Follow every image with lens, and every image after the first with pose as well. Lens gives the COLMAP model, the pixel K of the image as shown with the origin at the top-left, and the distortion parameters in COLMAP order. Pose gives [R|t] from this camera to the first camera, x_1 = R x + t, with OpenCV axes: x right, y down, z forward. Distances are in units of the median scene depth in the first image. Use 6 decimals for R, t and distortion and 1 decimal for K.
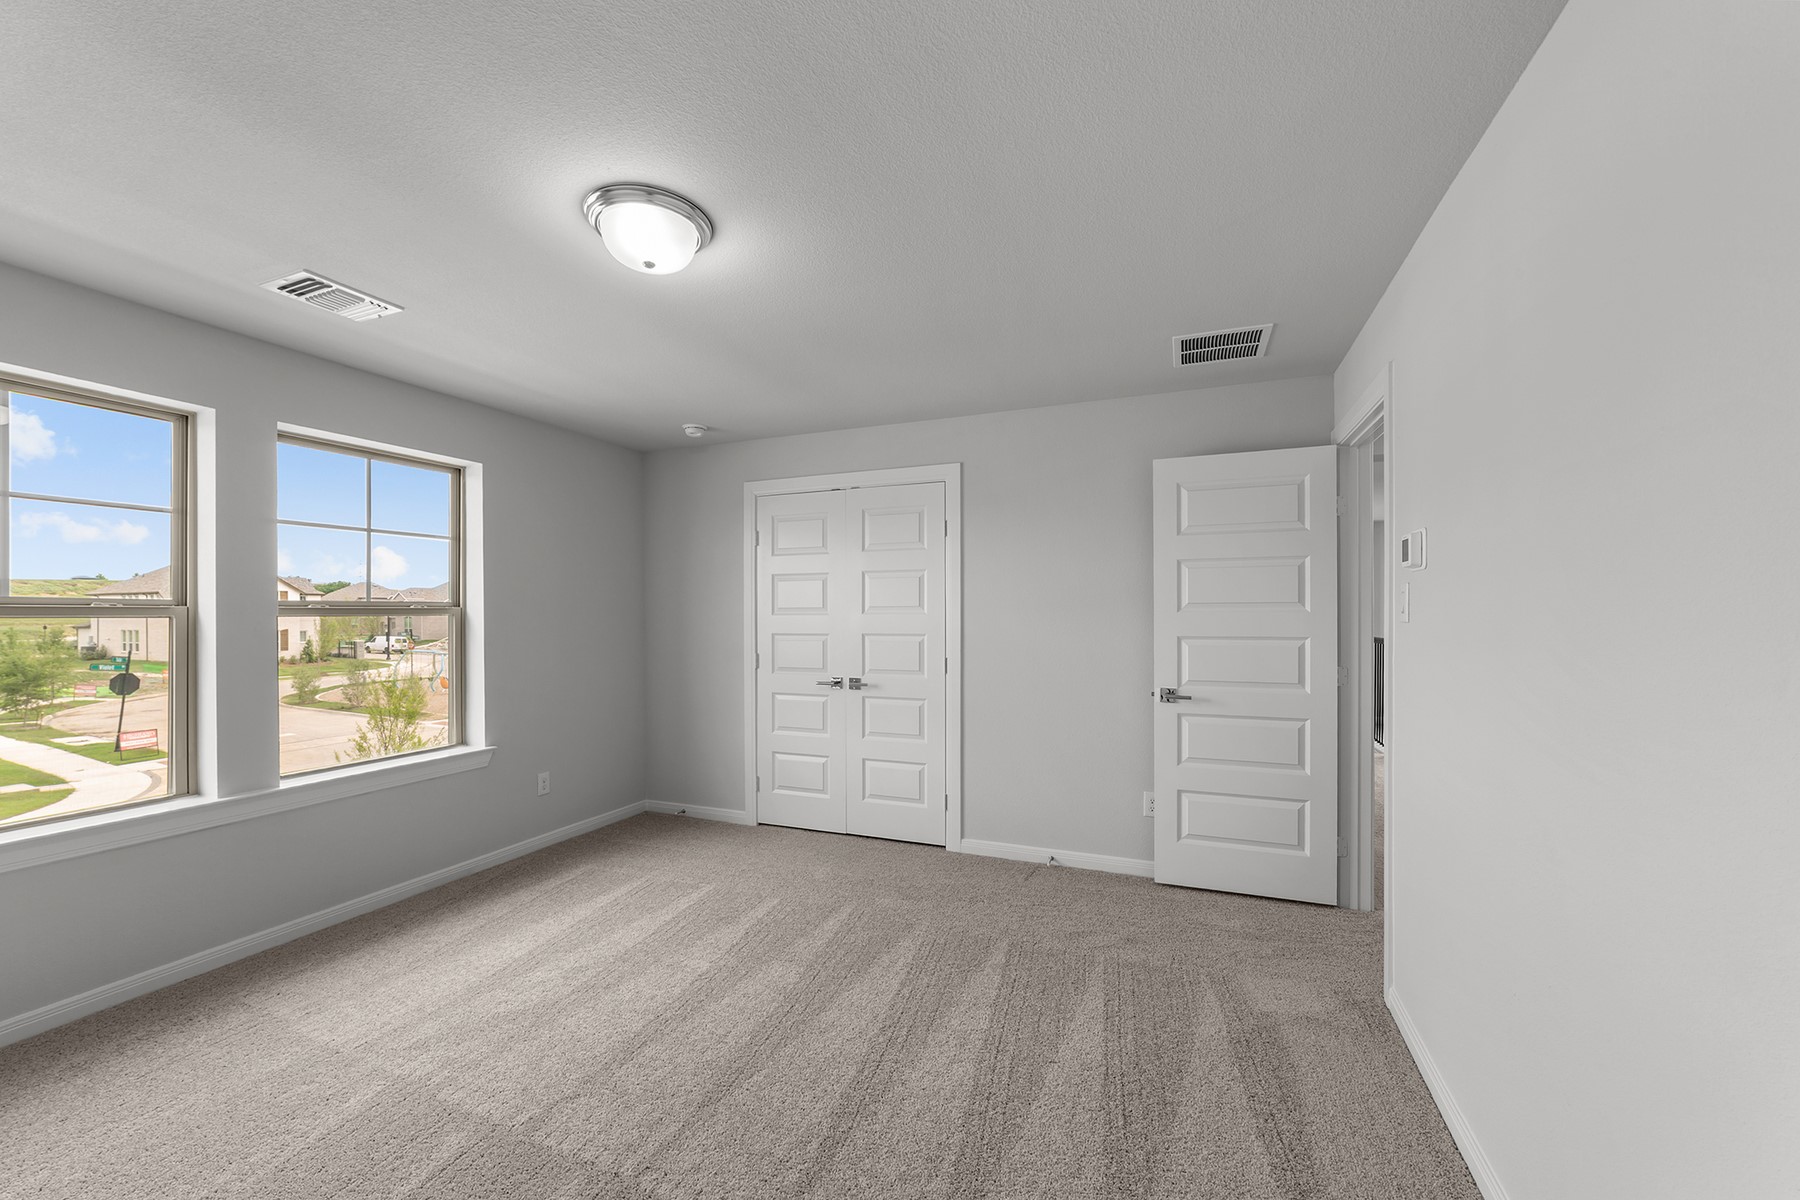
lens RADIAL K [[697.7, 0, 908.8], [0, 697.7, 614.5], [0, 0, 1]] dist [-0.031824, 0.013608]
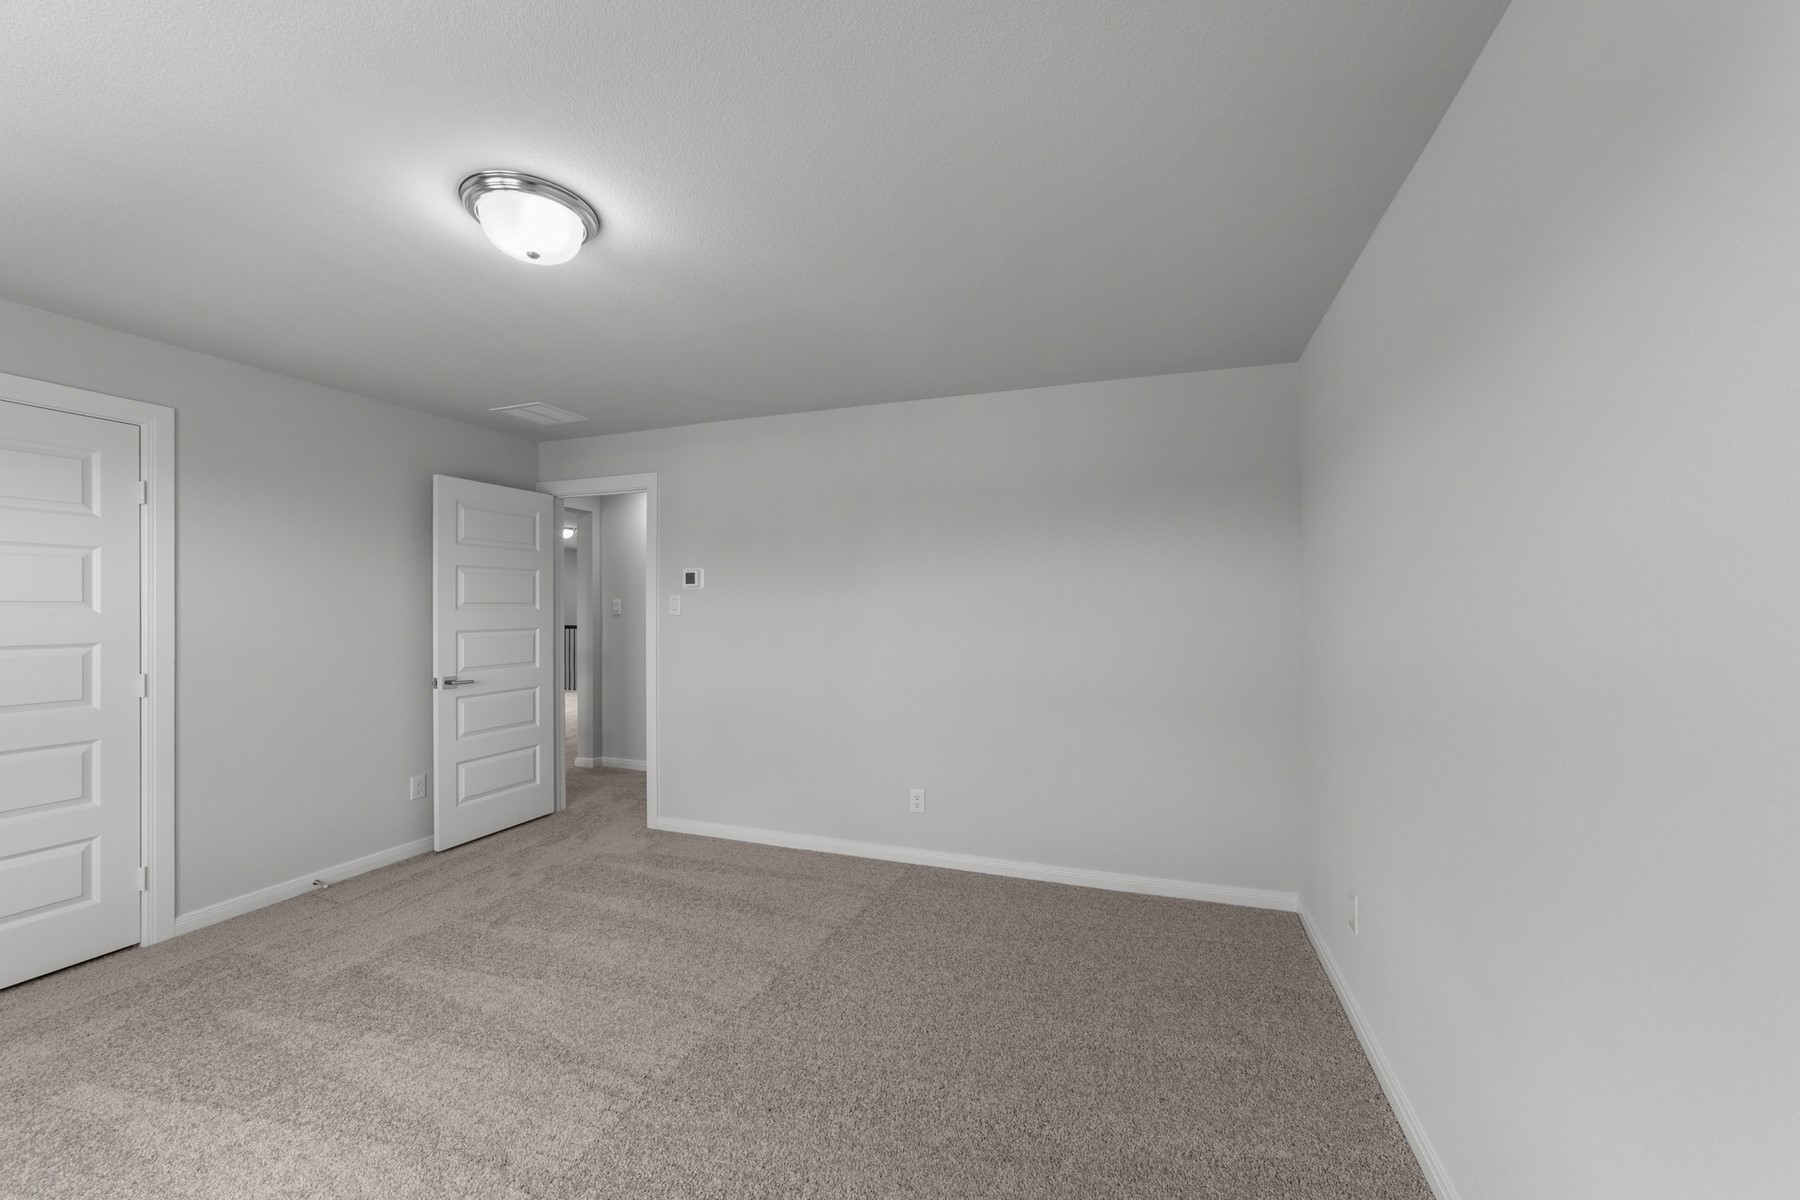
lens RADIAL K [[685.4, 0, 900.0], [0, 685.4, 600.0], [0, 0, 1]] dist [-0.017829, 0.000115]
pose [[-0.042088, 0.013466, 0.999023, -0.790367], [0.008084, 0.999881, -0.013137, 0.000674], [-0.999081, 0.007523, -0.042192, 0.303387]]
